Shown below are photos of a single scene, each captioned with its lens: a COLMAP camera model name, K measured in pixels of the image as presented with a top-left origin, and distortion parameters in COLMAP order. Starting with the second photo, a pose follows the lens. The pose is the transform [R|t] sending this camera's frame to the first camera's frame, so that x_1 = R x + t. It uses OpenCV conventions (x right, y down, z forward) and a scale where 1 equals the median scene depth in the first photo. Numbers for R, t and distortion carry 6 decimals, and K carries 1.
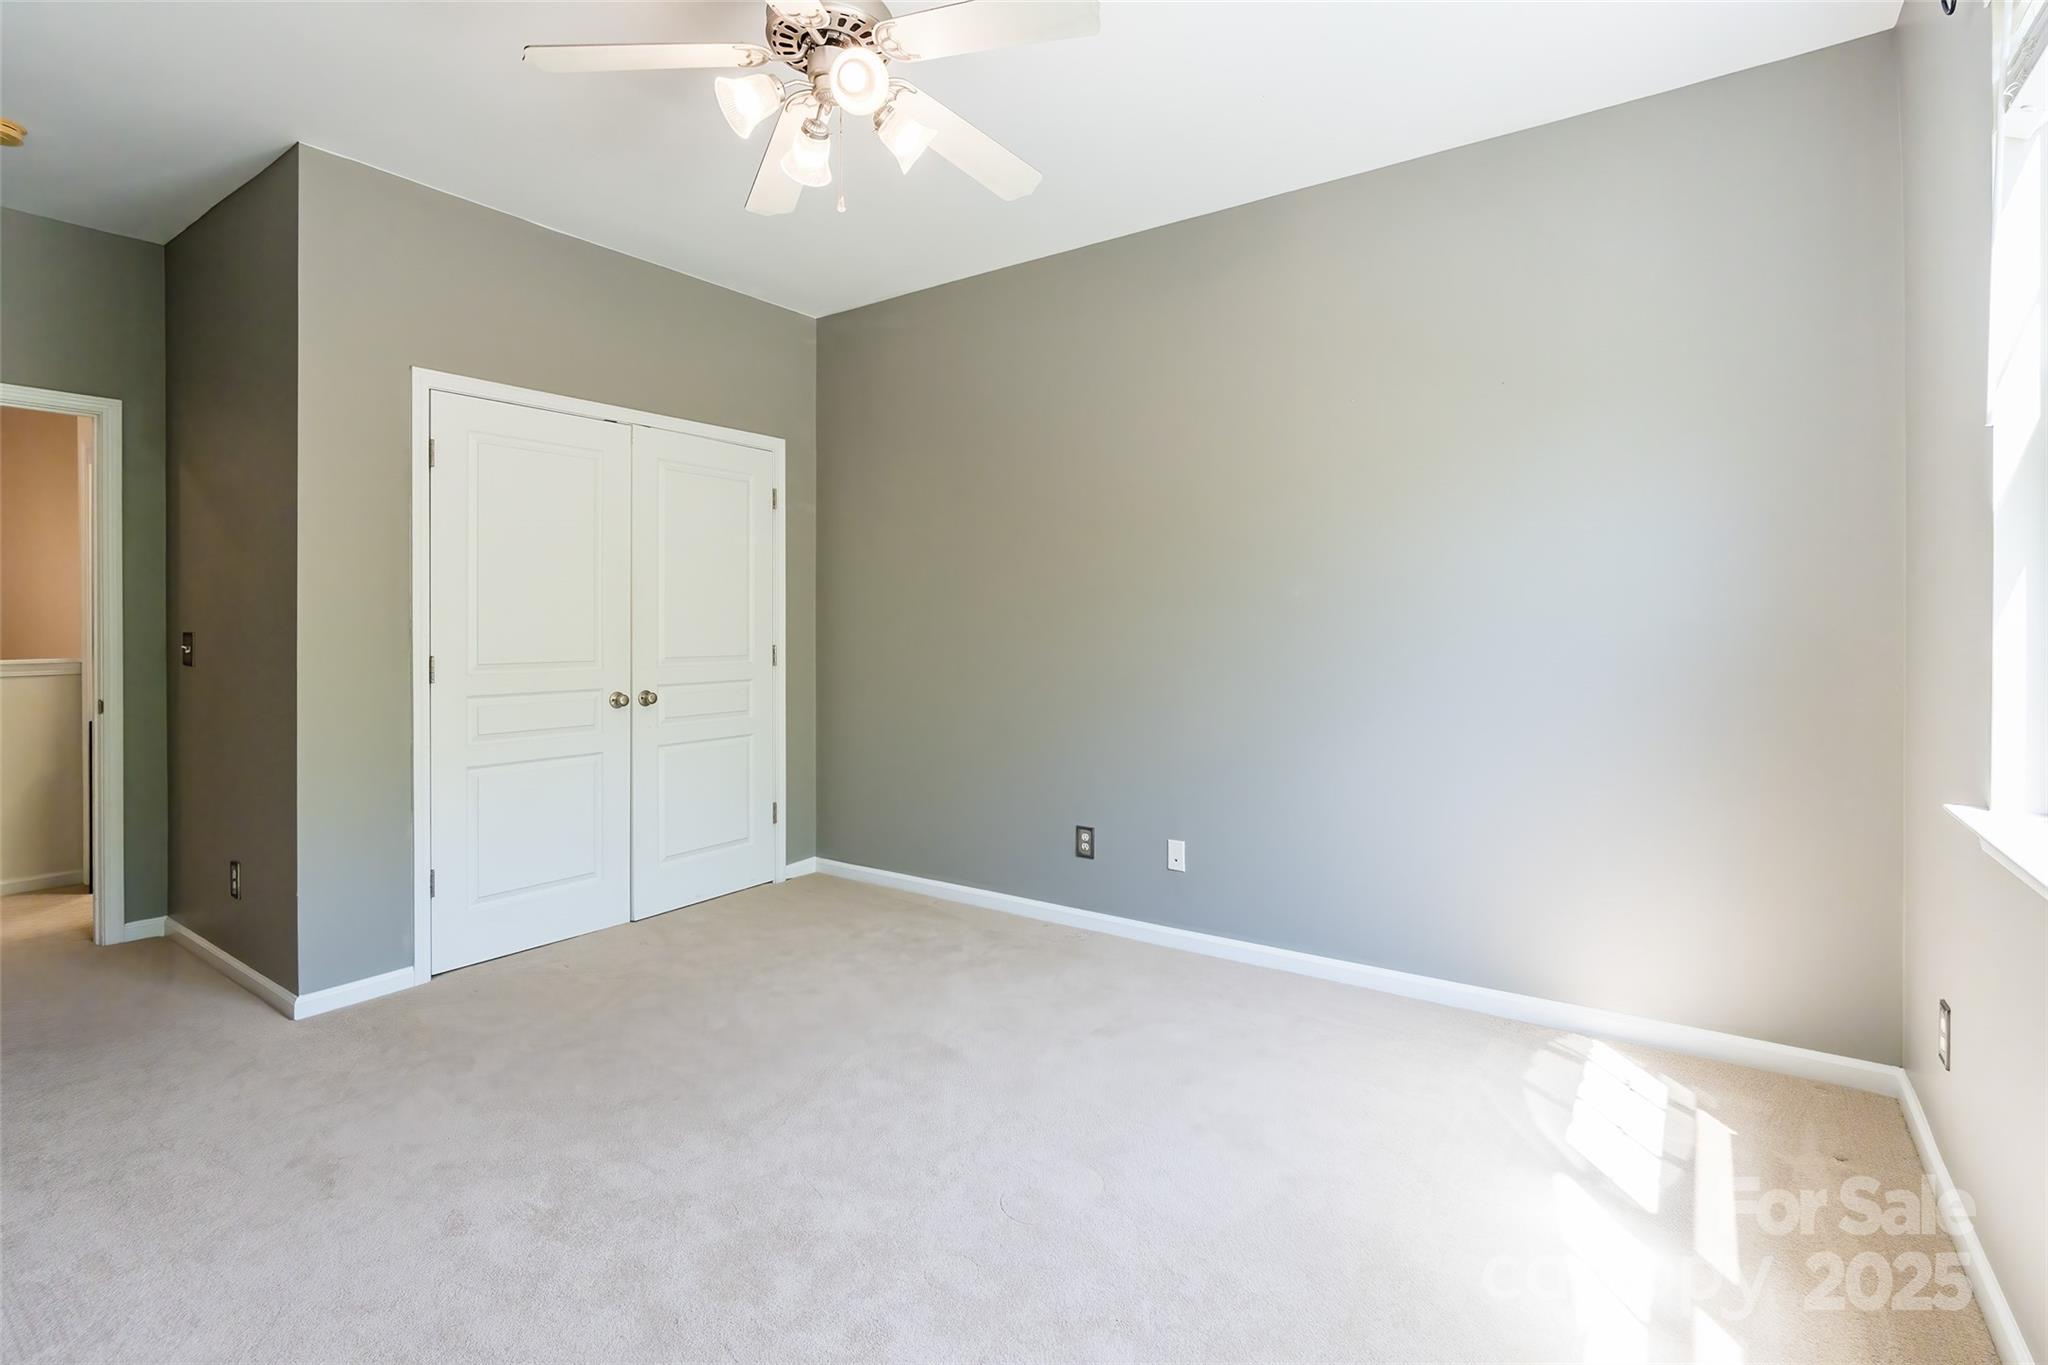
lens RADIAL K [[956.4, 0, 1057.2], [0, 956.4, 628.6], [0, 0, 1]] dist [-0.013788, 0.002002]
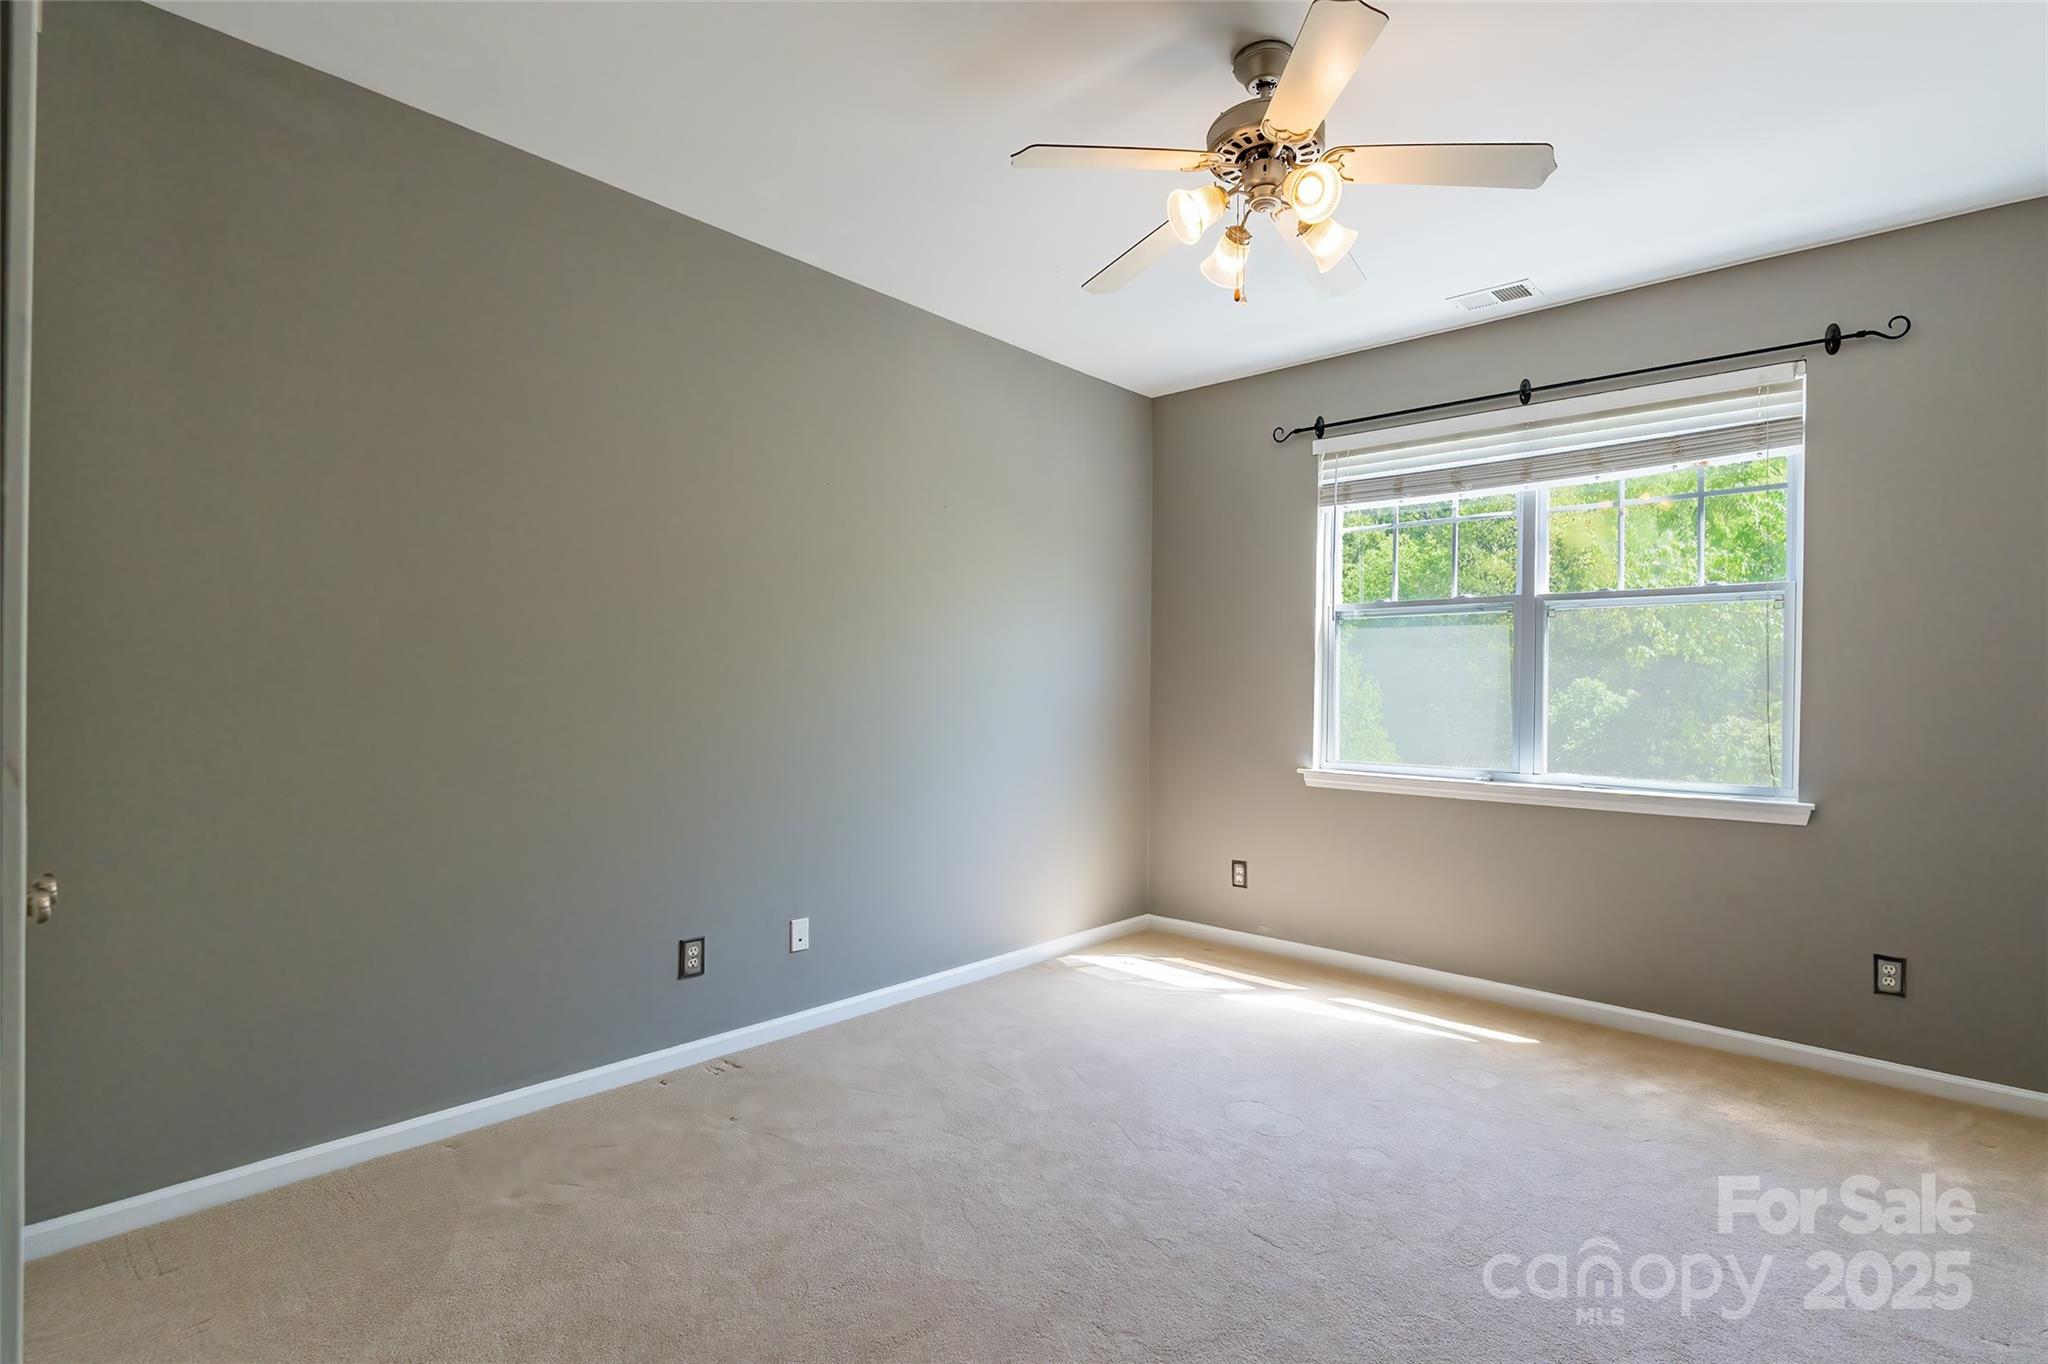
lens RADIAL K [[956.4, 0, 1027.3], [0, 956.4, 691.0], [0, 0, 1]] dist [-0.013788, 0.002002]
pose [[0.136230, 0.009083, 0.990636, -1.016085], [-0.004598, 0.999953, -0.008536, 0.005165], [-0.990667, -0.003392, 0.136266, 0.847073]]
